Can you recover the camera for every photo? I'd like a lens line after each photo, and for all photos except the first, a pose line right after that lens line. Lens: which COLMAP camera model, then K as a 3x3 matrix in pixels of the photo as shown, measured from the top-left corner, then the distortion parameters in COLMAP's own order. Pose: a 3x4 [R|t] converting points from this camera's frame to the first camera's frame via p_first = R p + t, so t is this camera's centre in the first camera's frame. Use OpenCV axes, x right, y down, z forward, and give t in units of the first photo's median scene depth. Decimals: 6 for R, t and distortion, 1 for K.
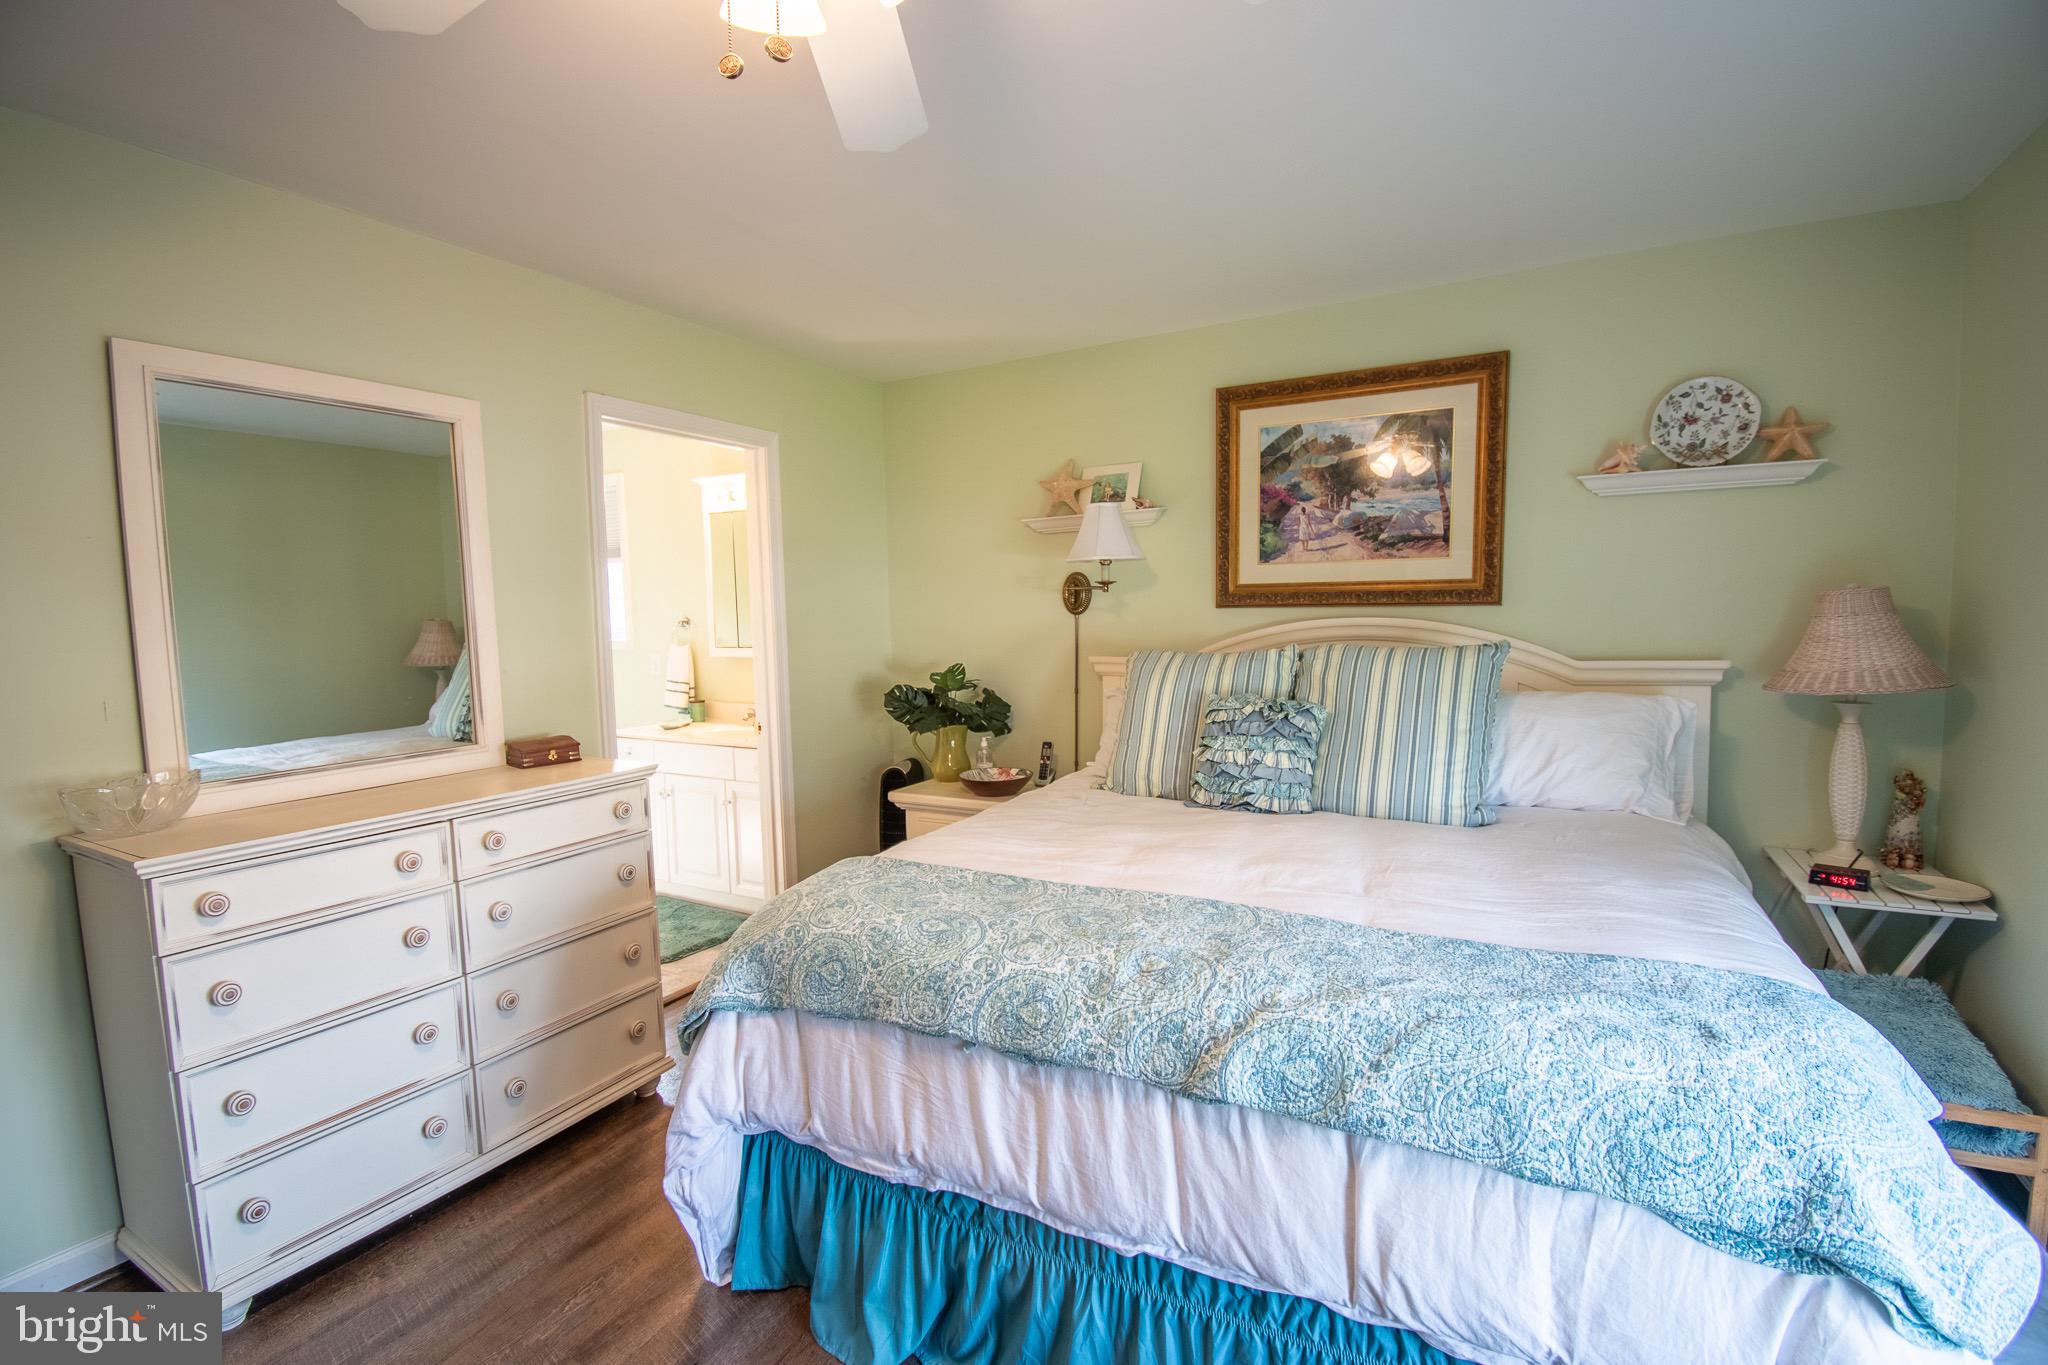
lens RADIAL K [[902.2, 0, 1042.9], [0, 902.2, 665.1], [0, 0, 1]] dist [0.014720, -0.022306]
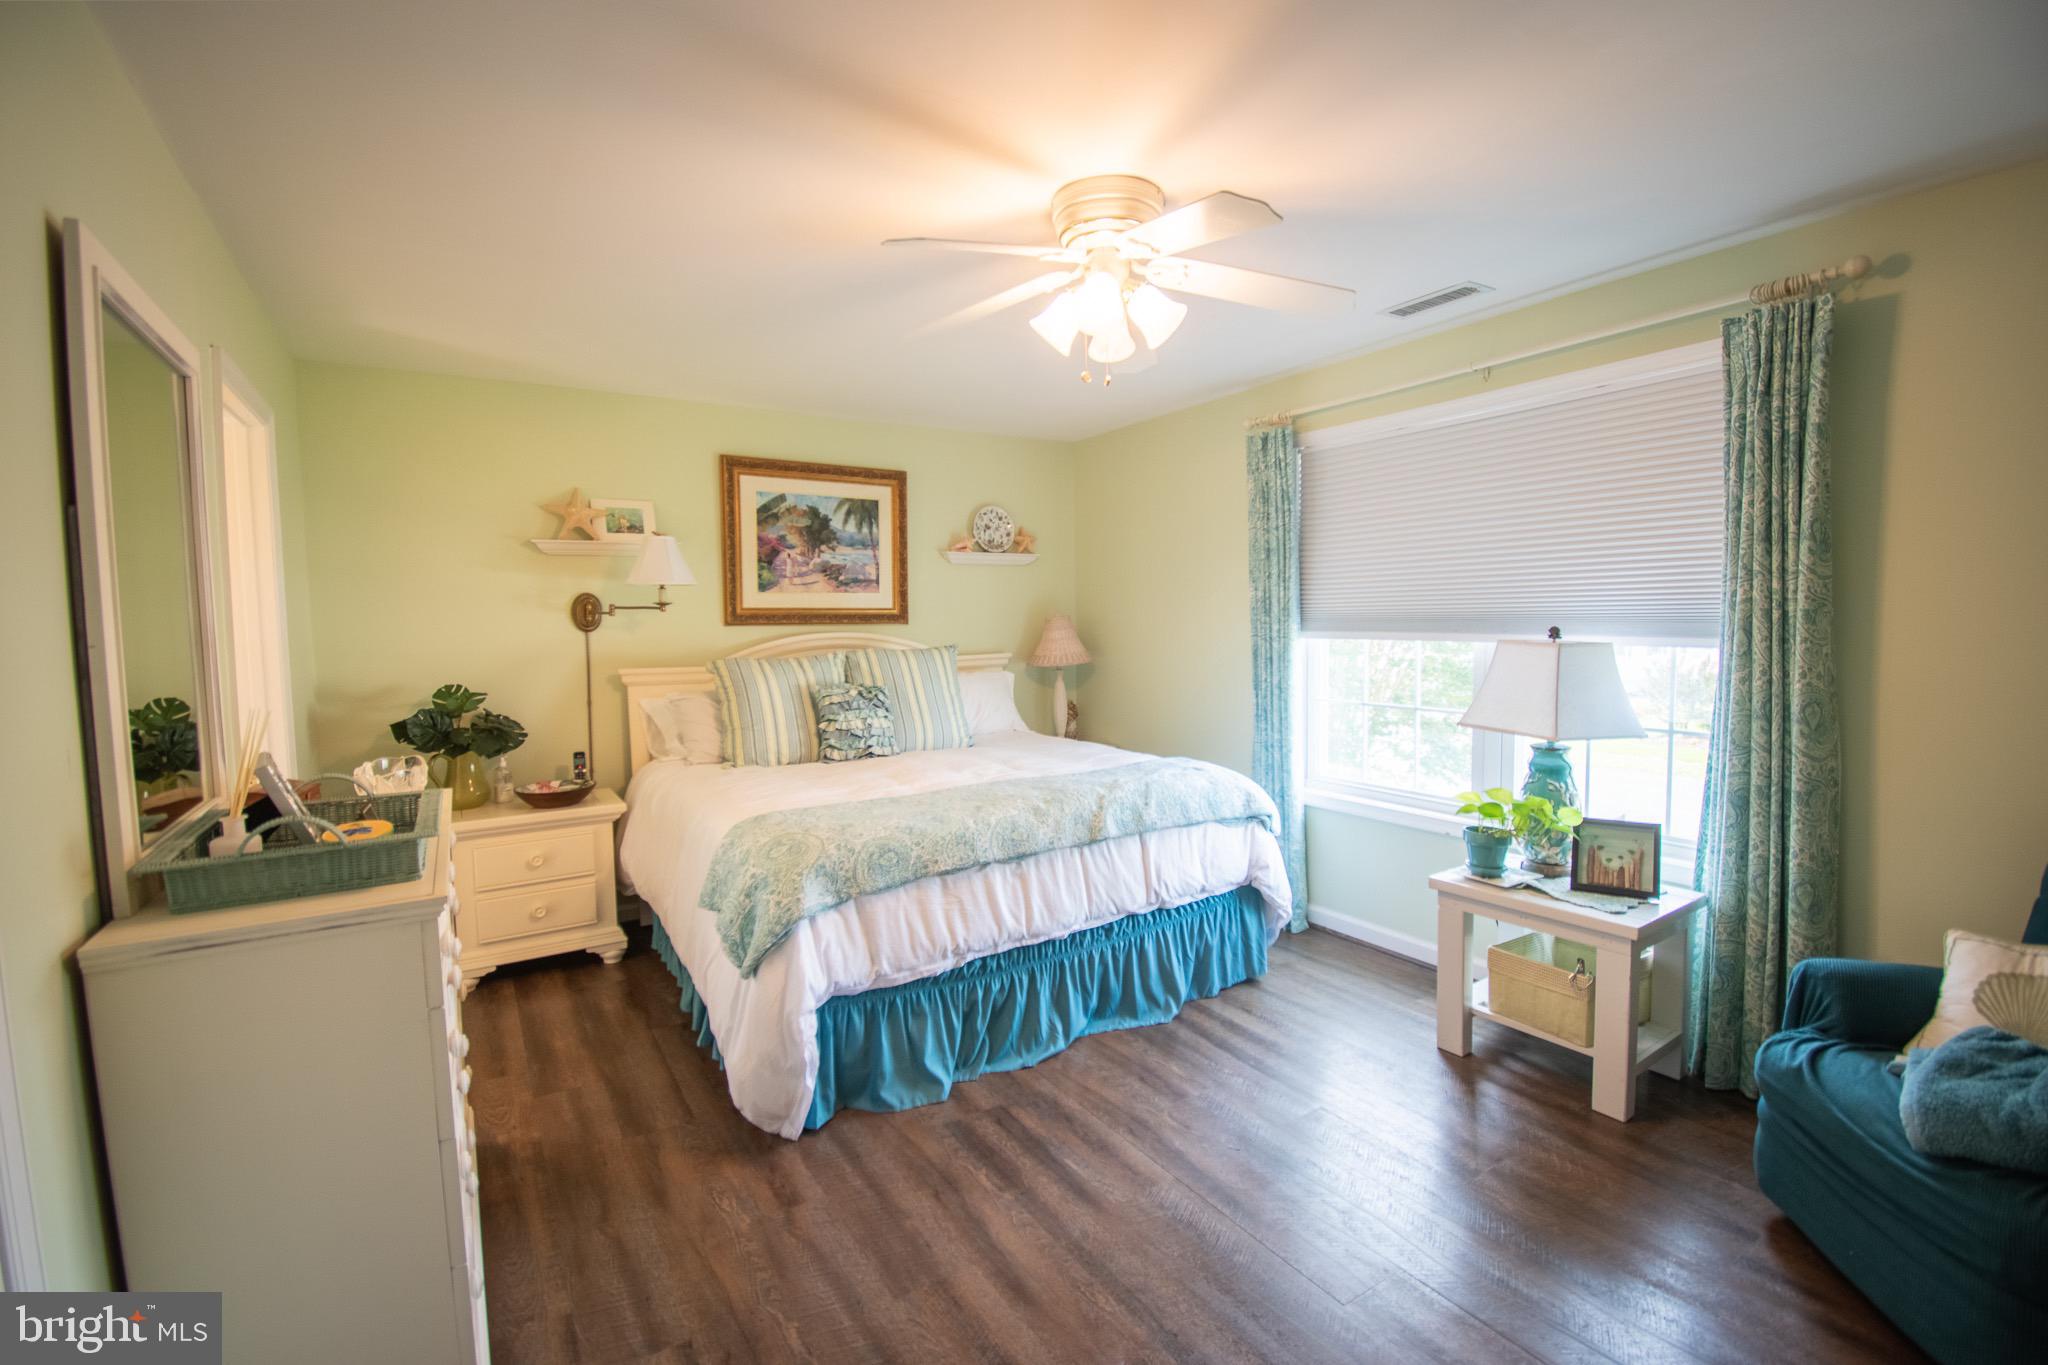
lens RADIAL K [[902.2, 0, 1015.8], [0, 902.2, 667.8], [0, 0, 1]] dist [0.014720, -0.022306]
pose [[0.484407, -0.034206, 0.874174, -0.937226], [0.060871, 0.998131, 0.005326, 0.017050], [-0.872723, 0.050632, 0.485584, 0.043633]]
